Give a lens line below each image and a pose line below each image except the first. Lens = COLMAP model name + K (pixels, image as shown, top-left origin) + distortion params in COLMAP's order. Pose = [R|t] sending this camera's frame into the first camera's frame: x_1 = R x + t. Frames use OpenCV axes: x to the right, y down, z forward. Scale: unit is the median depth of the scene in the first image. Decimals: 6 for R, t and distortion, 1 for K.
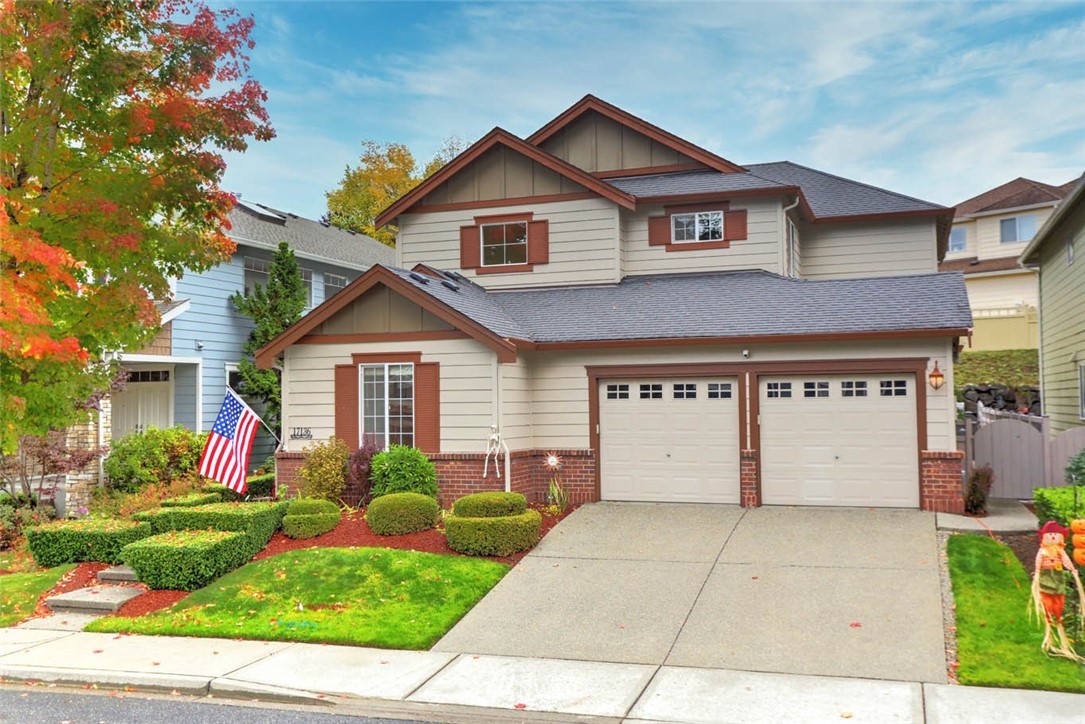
lens RADIAL K [[1027.5, 0, 539.5], [0, 1027.5, 363.6], [0, 0, 1]] dist [0.031756, 0.000000]
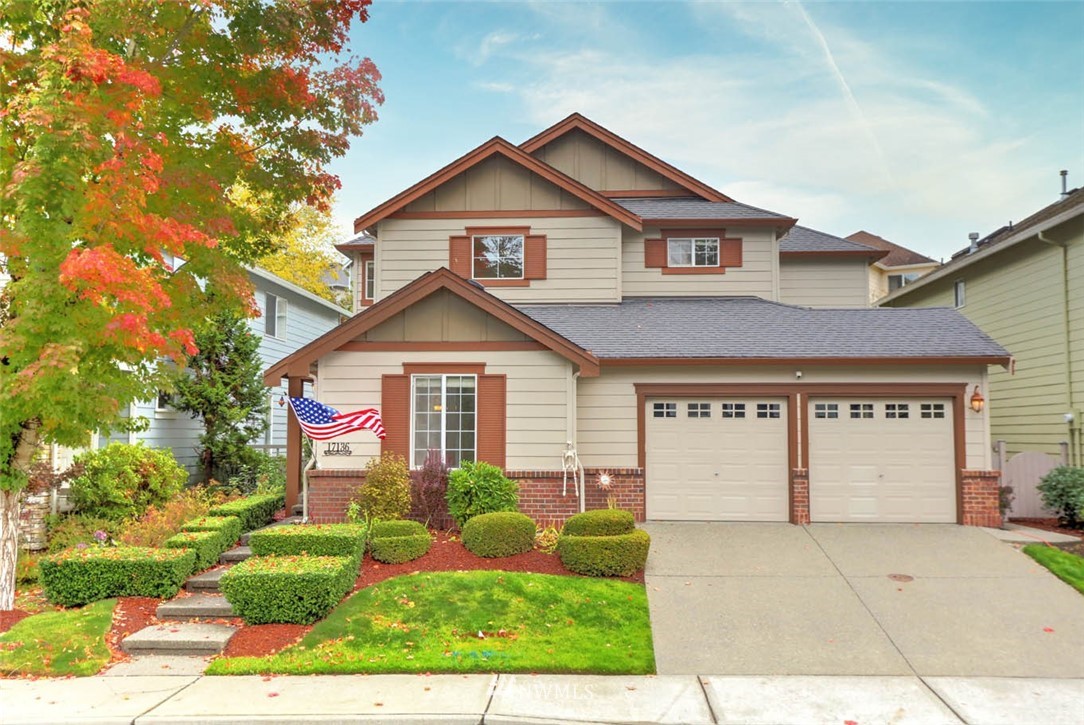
lens RADIAL K [[1026.6, 0, 537.3], [0, 1026.6, 365.5], [0, 0, 1]] dist [0.031756, 0.000000]
pose [[0.958514, 0.032989, 0.283130, -0.335647], [-0.024327, 0.999124, -0.034056, 0.021726], [-0.284005, 0.025756, 0.958477, 0.084634]]
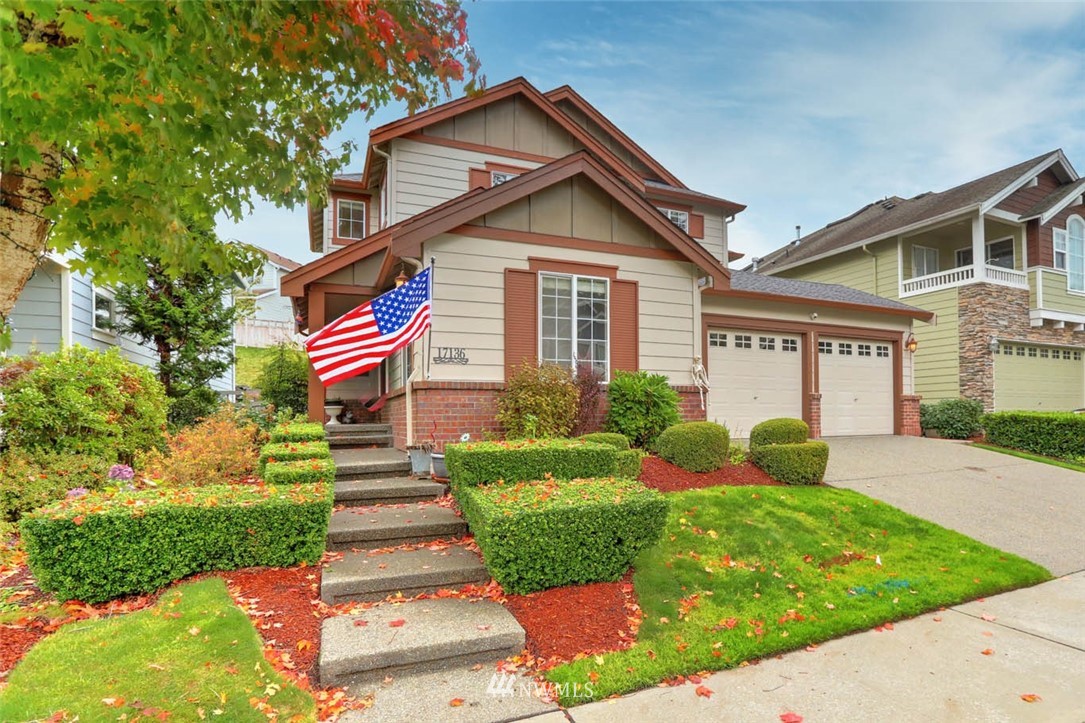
lens RADIAL K [[606.8, 0, 629.0], [0, 606.8, 419.0], [0, 0, 1]] dist [-0.051435, 0.009914]
pose [[0.691240, 0.005241, 0.722606, -0.471587], [-0.027714, 0.999430, 0.019262, 0.105055], [-0.722093, -0.033341, 0.690992, 0.640632]]
